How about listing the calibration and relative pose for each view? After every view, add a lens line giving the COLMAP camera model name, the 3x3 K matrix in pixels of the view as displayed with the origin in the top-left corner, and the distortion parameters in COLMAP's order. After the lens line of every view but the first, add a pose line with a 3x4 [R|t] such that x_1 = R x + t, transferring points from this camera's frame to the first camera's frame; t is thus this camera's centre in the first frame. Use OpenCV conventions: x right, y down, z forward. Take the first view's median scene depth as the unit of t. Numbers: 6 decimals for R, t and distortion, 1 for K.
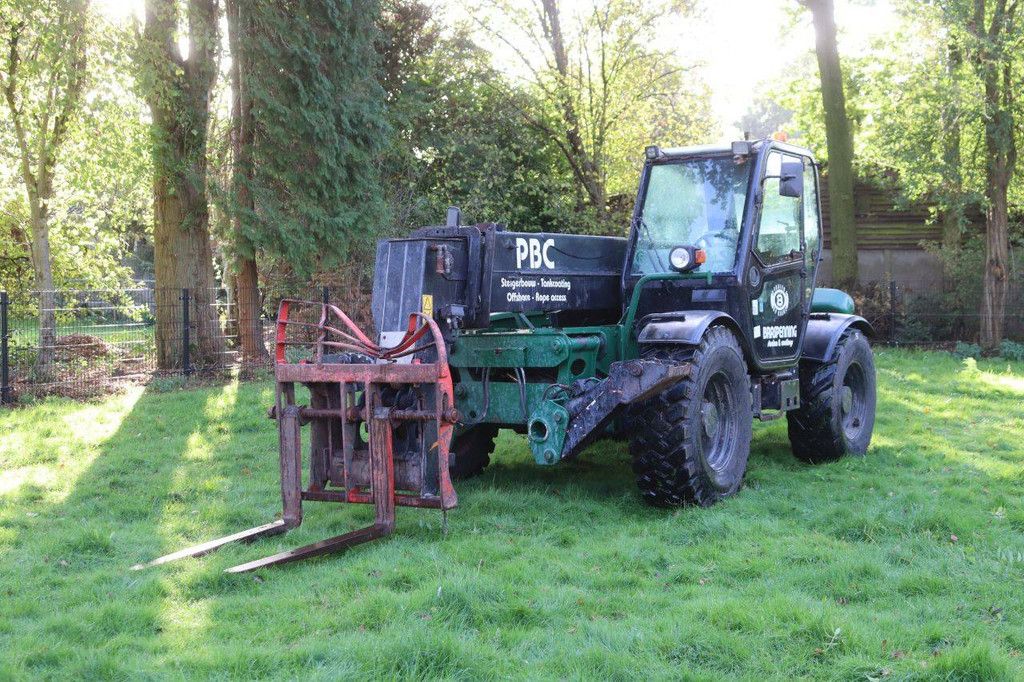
lens RADIAL K [[1442.8, 0, 512.0], [0, 1442.8, 341.0], [0, 0, 1]] dist [0.061693, 0.132083]
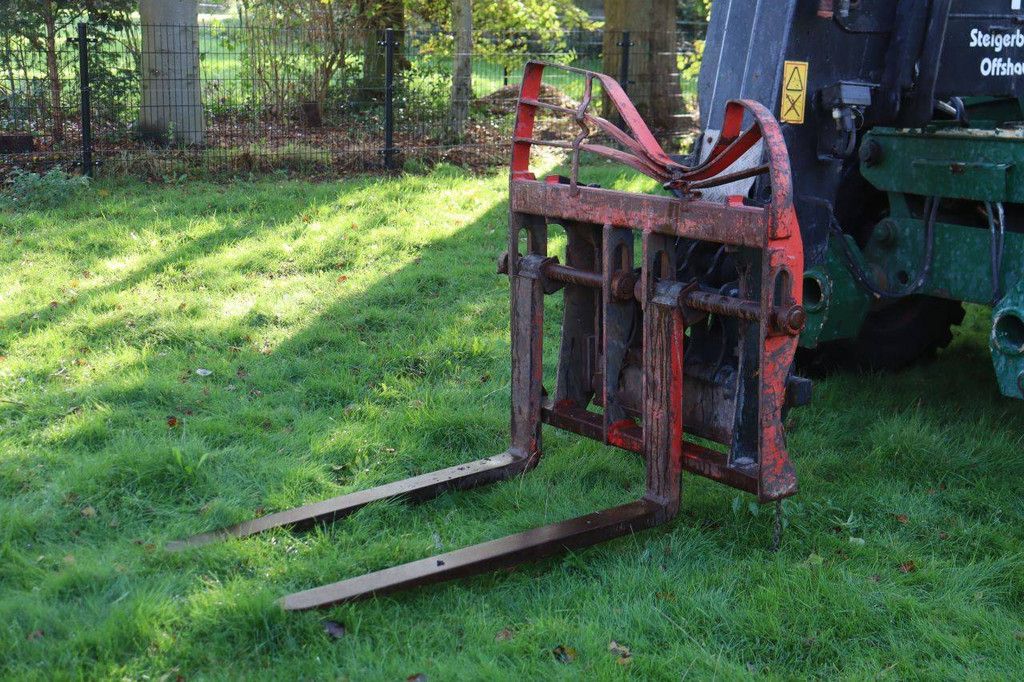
lens RADIAL K [[1442.8, 0, 512.0], [0, 1442.8, 341.0], [0, 0, 1]] dist [0.061693, 0.132083]
pose [[0.924711, 0.106569, -0.365450, 0.046568], [-0.041466, 0.982501, 0.181583, -0.023656], [0.378406, -0.152758, 0.912948, 0.479611]]
